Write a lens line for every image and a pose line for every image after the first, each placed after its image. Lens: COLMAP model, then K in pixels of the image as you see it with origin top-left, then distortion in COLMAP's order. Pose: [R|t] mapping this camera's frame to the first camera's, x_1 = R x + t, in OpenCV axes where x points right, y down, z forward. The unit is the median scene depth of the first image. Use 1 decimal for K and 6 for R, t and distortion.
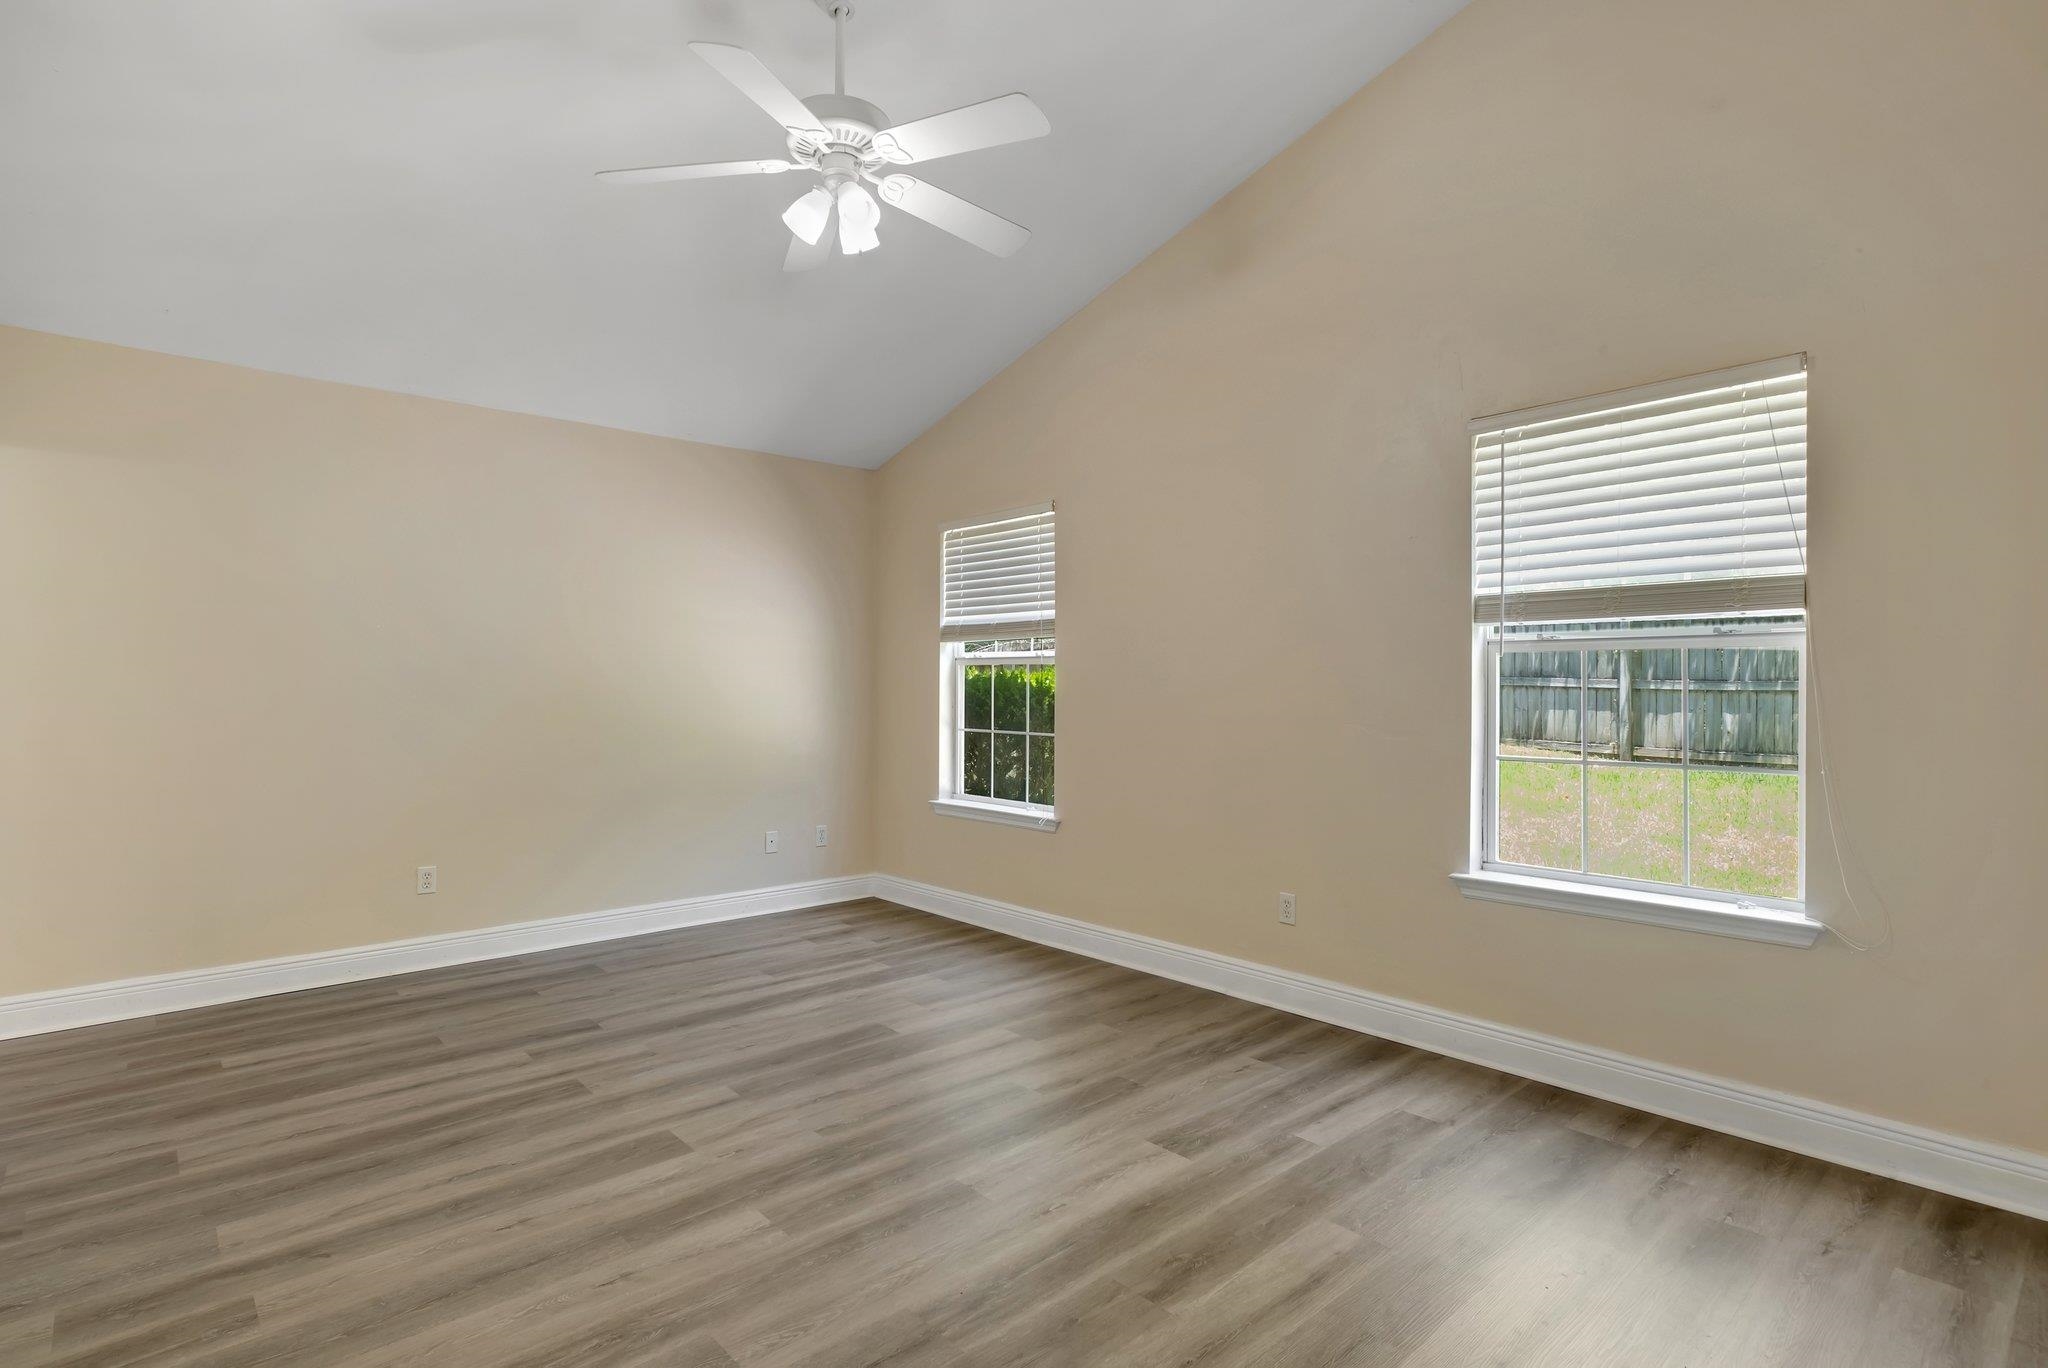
lens RADIAL K [[1008.1, 0, 1024.0], [0, 1008.1, 684.0], [0, 0, 1]] dist [-0.004683, -0.000156]
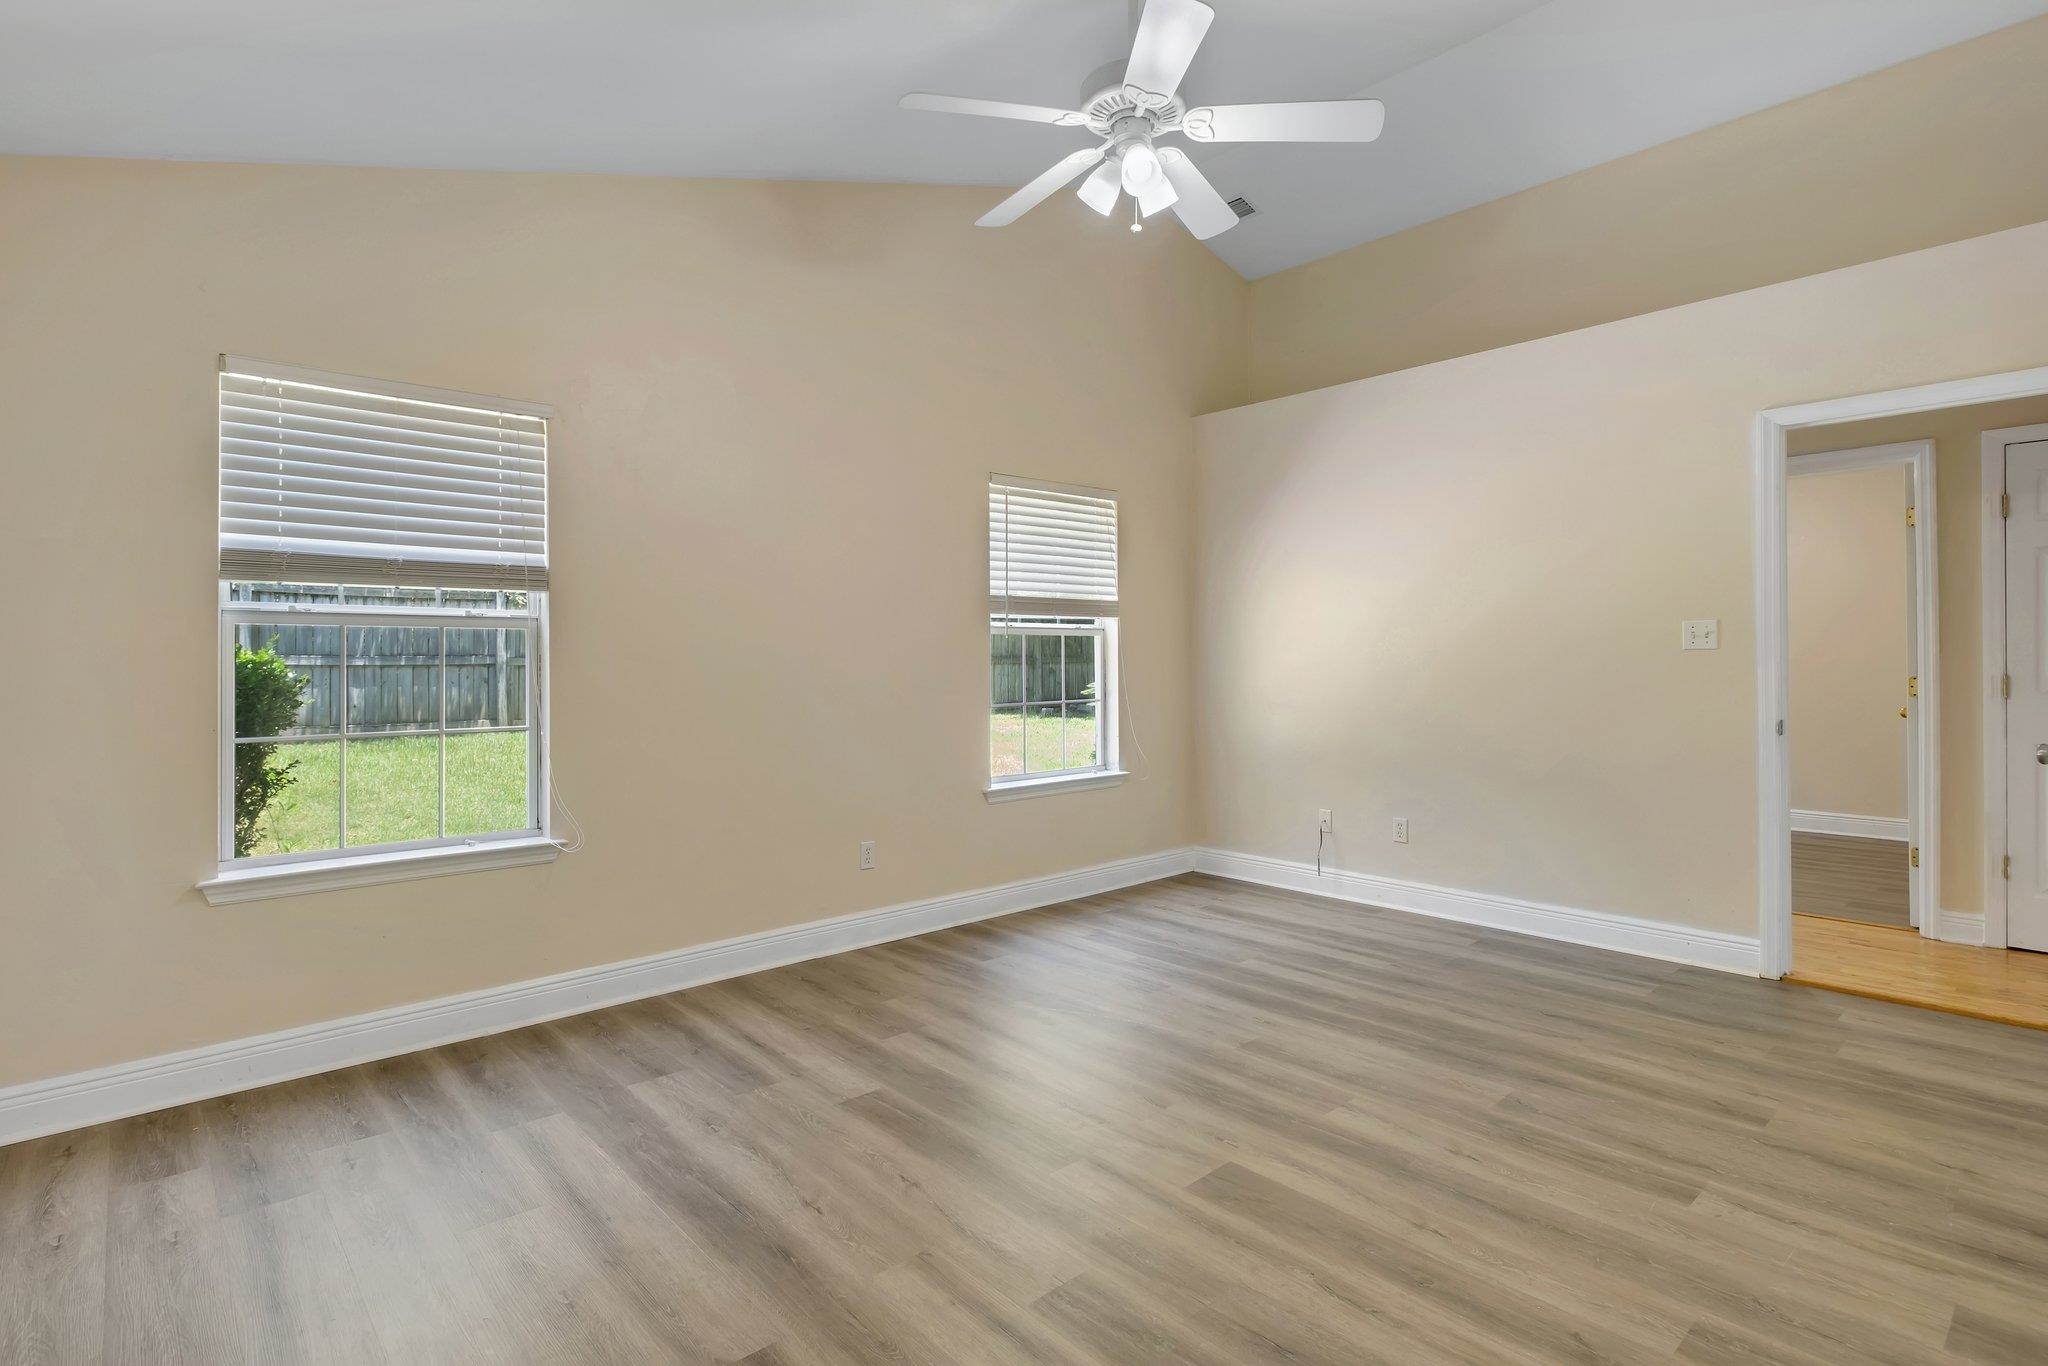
lens RADIAL K [[1008.8, 0, 1024.6], [0, 1008.8, 650.9], [0, 0, 1]] dist [-0.003209, 0.000952]
pose [[0.002693, 0.005887, 0.999979, -1.054289], [0.004506, 0.999972, -0.005899, 0.002347], [-0.999986, 0.004521, 0.002667, 0.997930]]
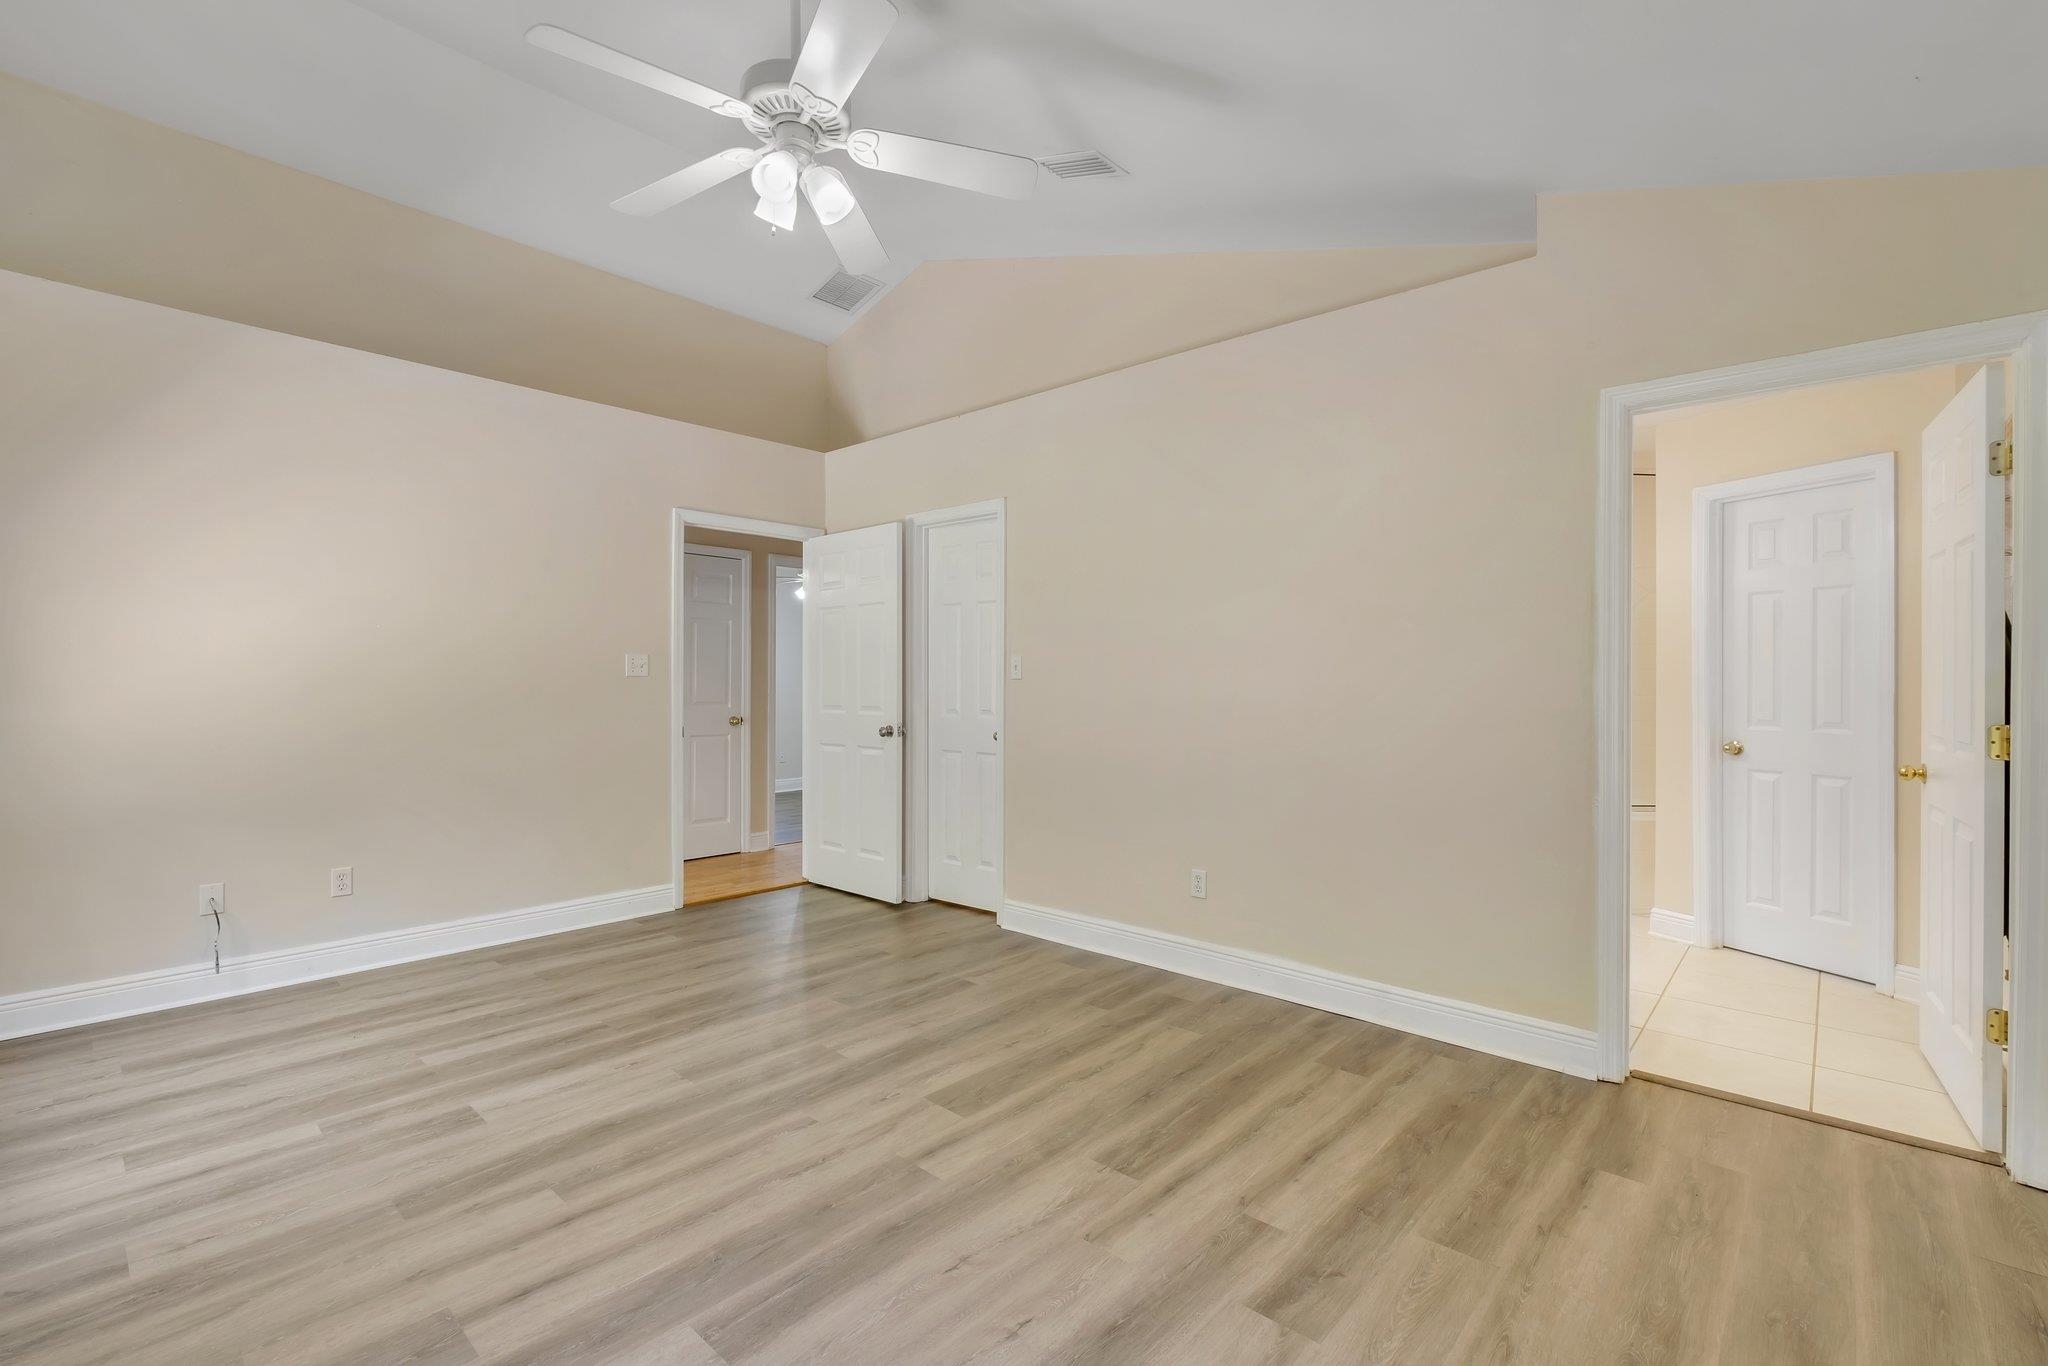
lens RADIAL K [[905.2, 0, 1023.2], [0, 905.2, 660.3], [0, 0, 1]] dist [-0.006652, -0.000139]
pose [[-0.994843, -0.008368, -0.101085, -0.279738], [-0.005942, 0.999688, -0.024278, 0.002563], [0.101257, -0.023552, -0.994582, 1.703700]]
